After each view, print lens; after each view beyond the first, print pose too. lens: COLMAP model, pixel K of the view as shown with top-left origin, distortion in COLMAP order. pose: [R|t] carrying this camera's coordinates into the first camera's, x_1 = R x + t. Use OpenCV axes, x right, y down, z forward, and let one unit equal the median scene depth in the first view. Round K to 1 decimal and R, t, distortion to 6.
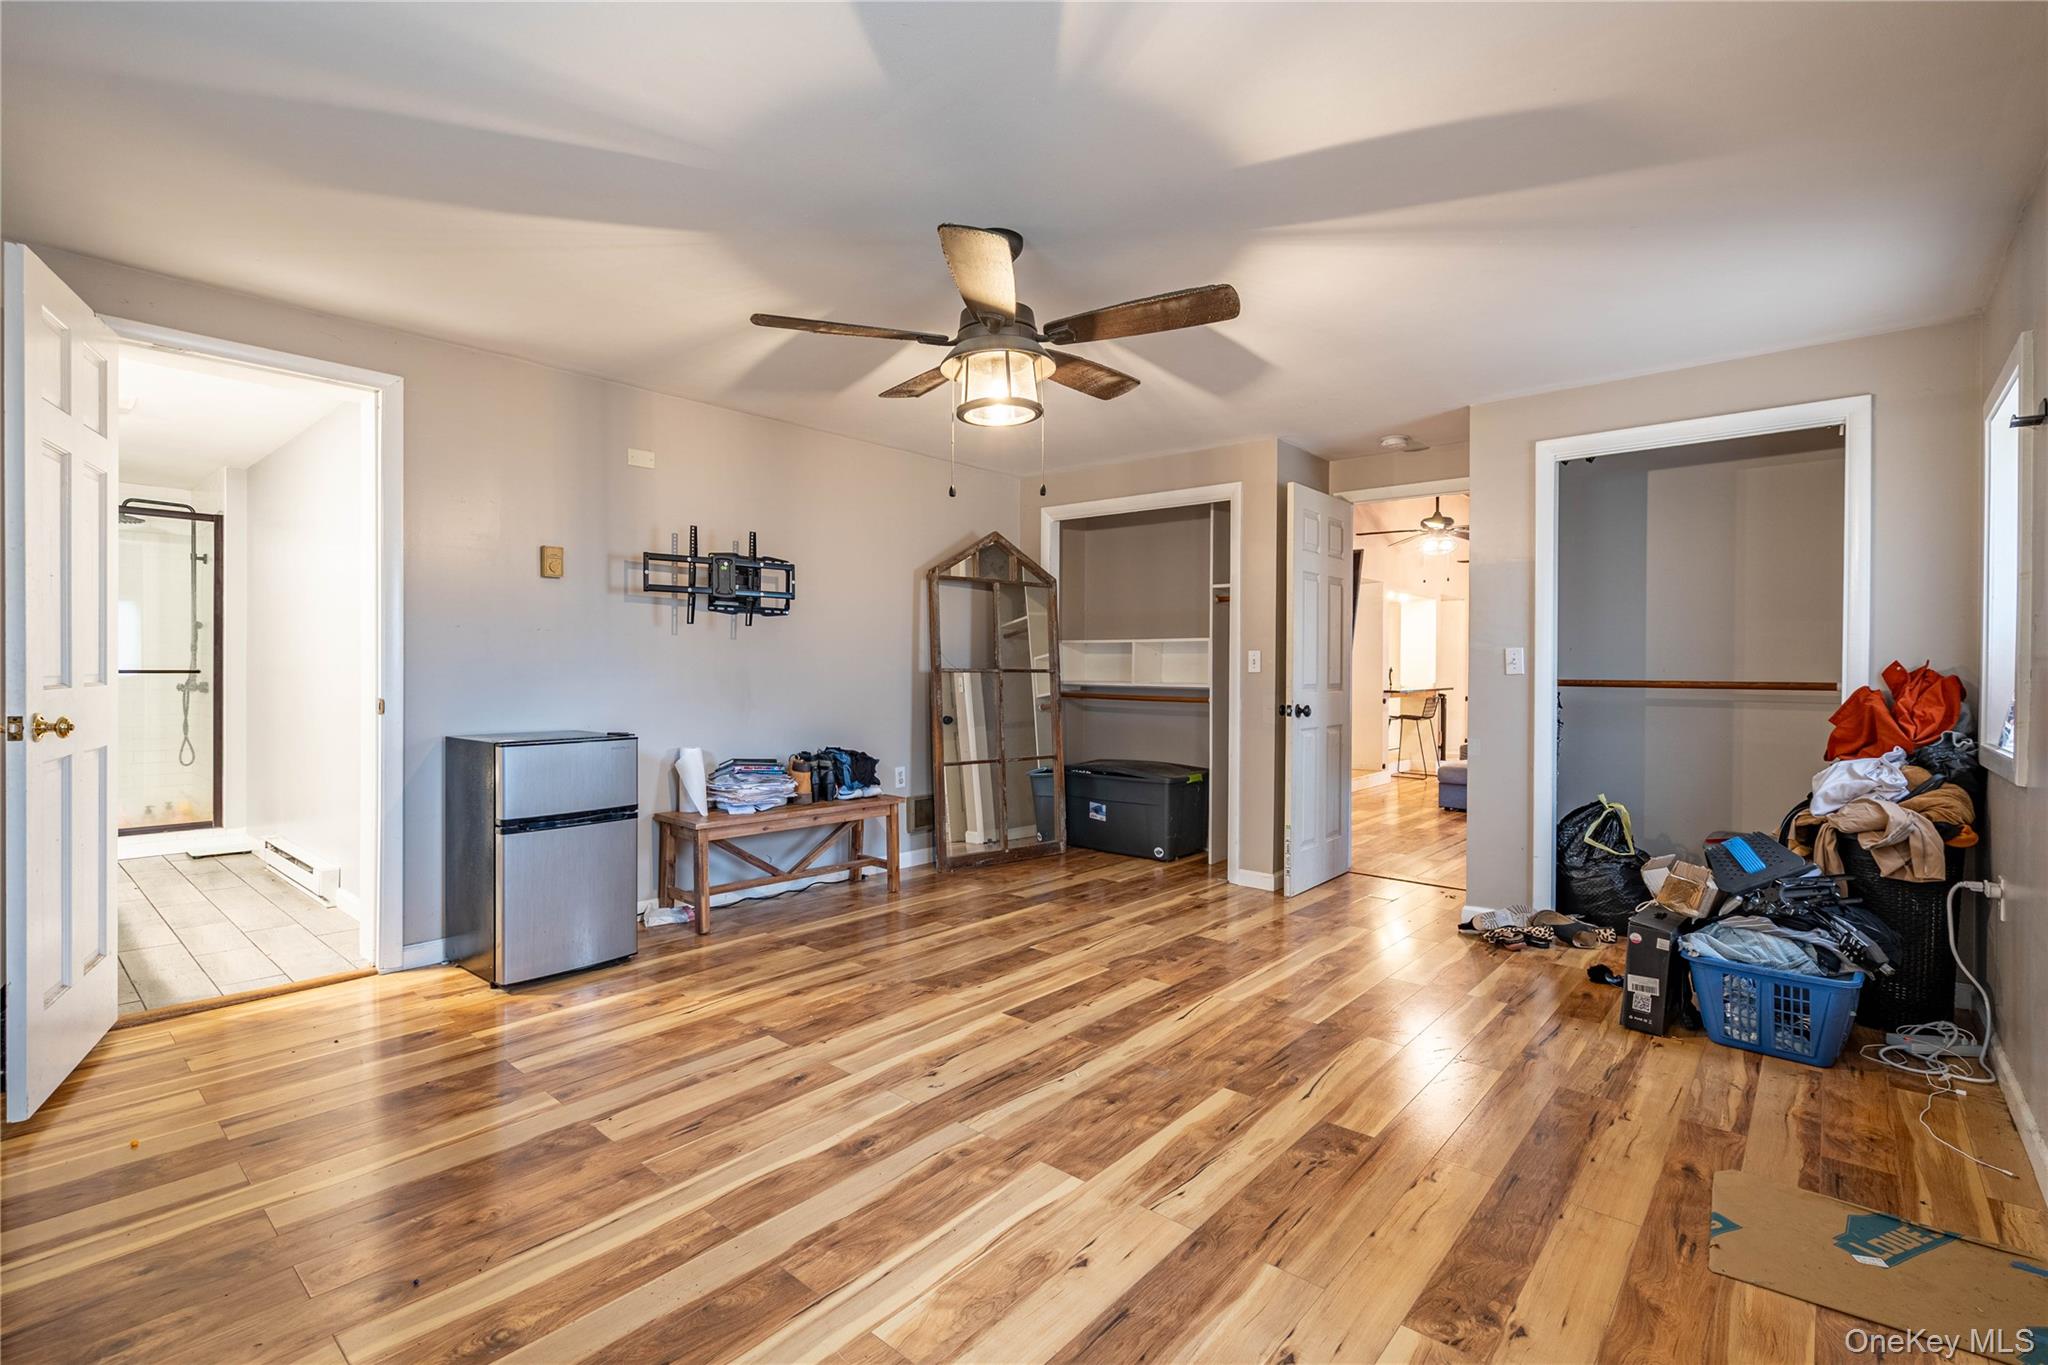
lens RADIAL K [[886.7, 0, 1024.0], [0, 886.7, 682.5], [0, 0, 1]] dist [0.026989, 0.000183]
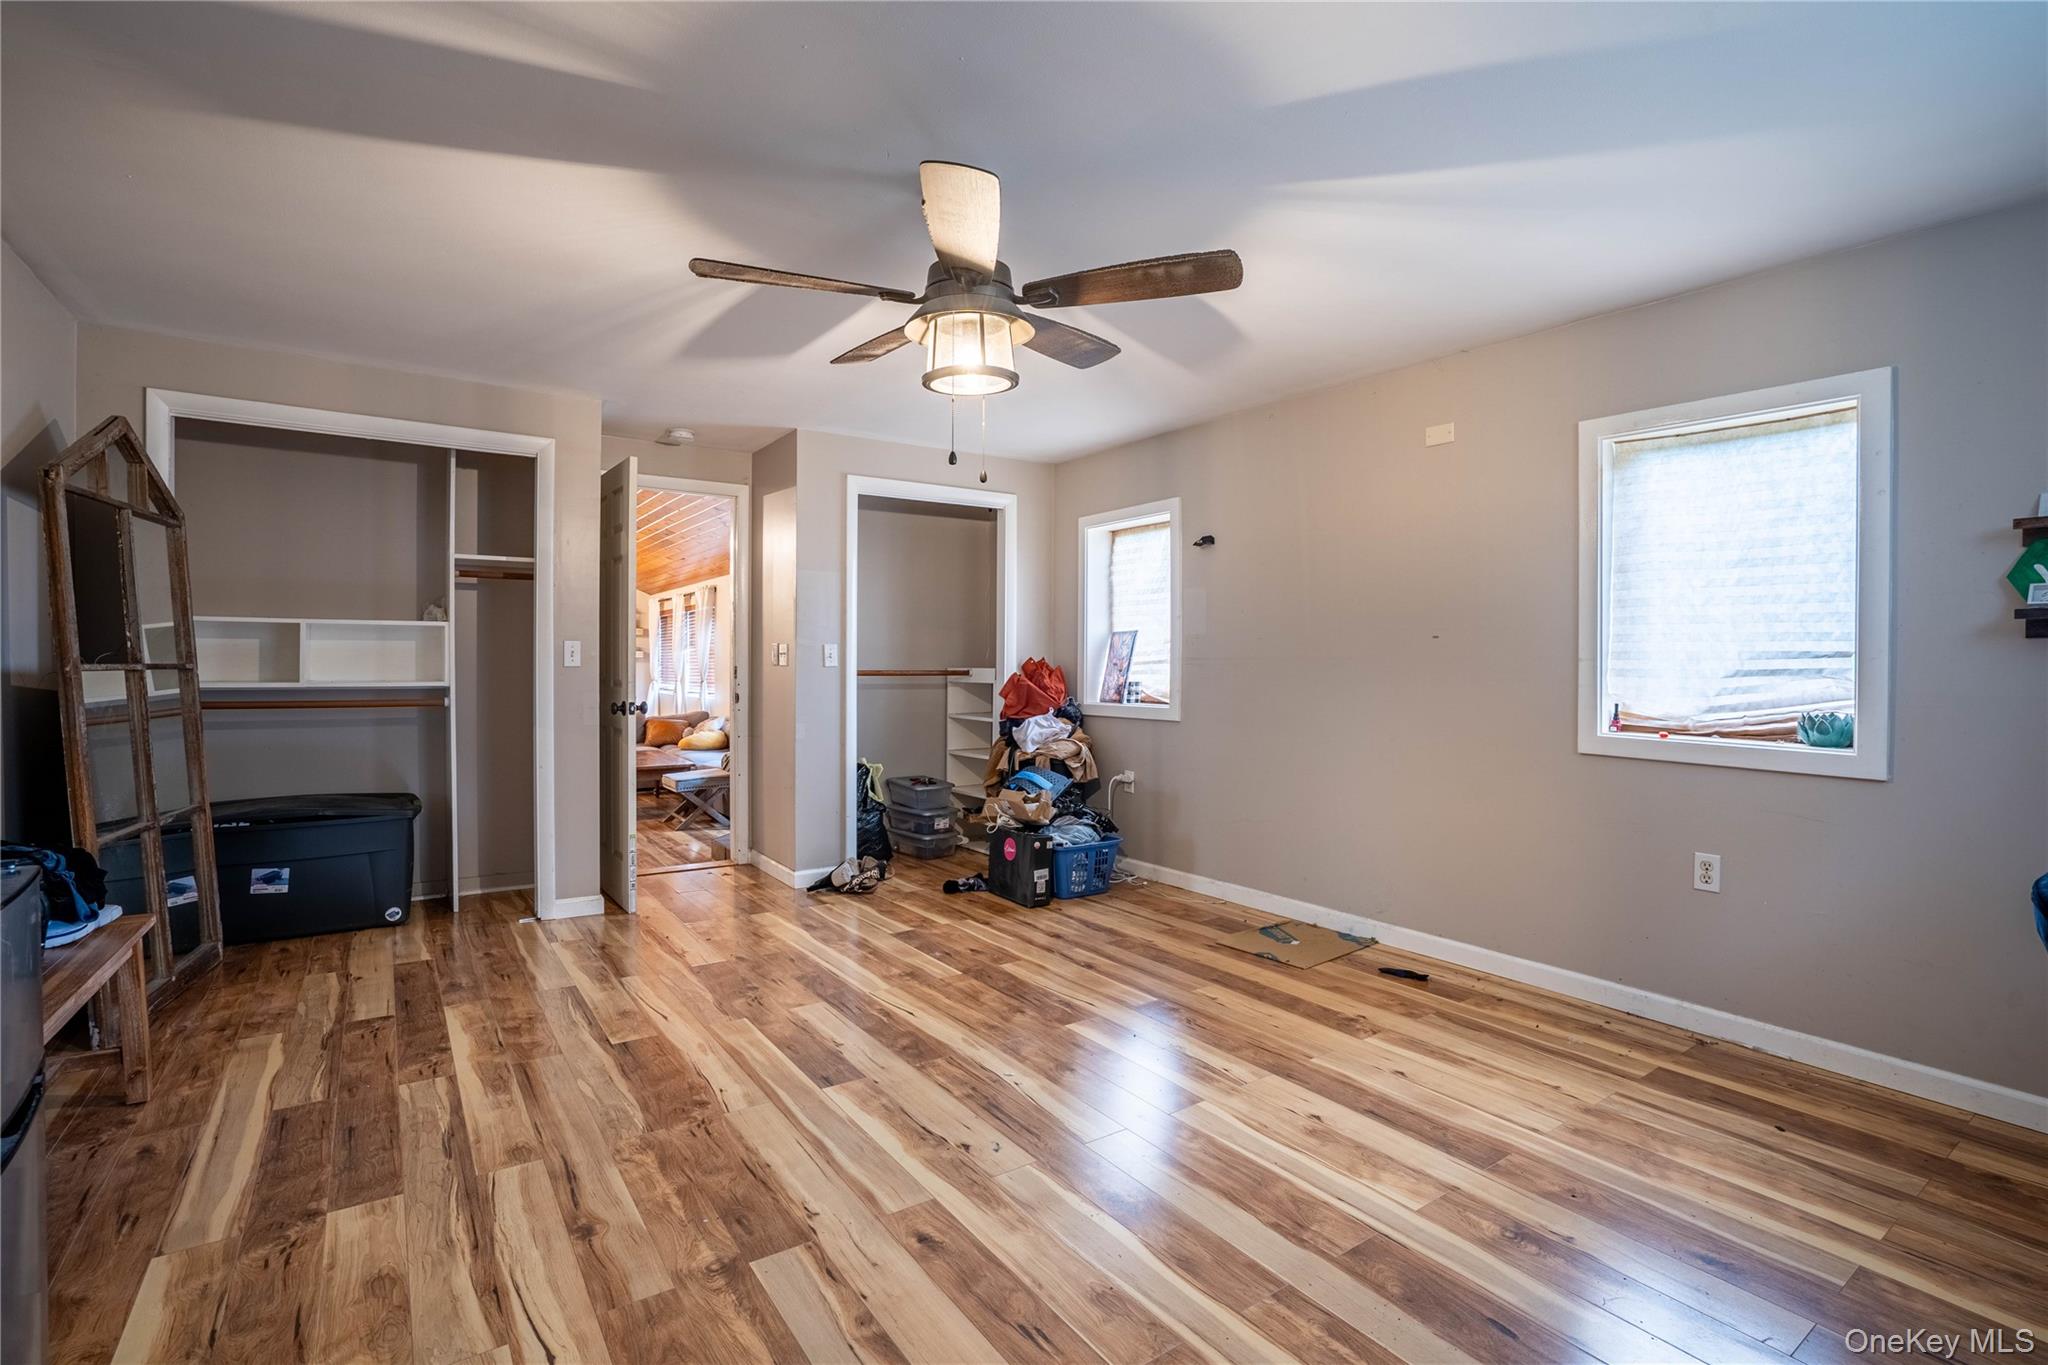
lens RADIAL K [[926.5, 0, 1018.3], [0, 926.5, 674.9], [0, 0, 1]] dist [-0.008477, 0.005166]
pose [[0.249866, -0.000868, 0.968280, -0.797277], [-0.007783, 0.999965, 0.002905, -0.002619], [-0.968249, -0.008262, 0.249851, 0.638525]]
